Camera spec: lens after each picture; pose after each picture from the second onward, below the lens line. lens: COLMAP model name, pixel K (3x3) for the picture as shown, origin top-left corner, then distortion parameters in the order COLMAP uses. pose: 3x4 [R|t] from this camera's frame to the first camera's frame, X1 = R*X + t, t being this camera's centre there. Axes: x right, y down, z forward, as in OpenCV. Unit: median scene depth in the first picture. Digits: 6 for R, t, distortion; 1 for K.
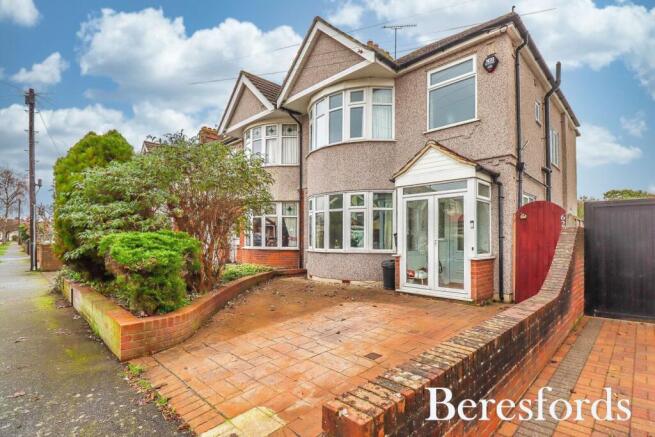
lens RADIAL K [[317.2, 0, 345.8], [0, 317.2, 229.2], [0, 0, 1]] dist [-0.000211, -0.011945]
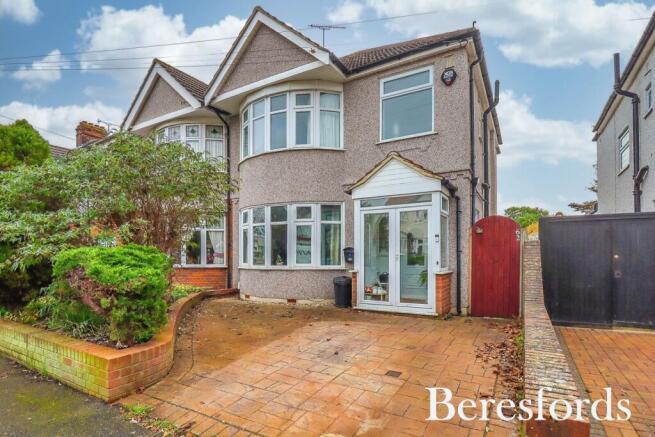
lens RADIAL K [[343.8, 0, 316.7], [0, 343.8, 249.6], [0, 0, 1]] dist [0.001887, -0.011483]
pose [[0.982438, -0.005036, 0.186524, -0.136923], [0.002436, 0.999897, 0.014164, 0.002684], [-0.186576, -0.013460, 0.982348, 0.008390]]
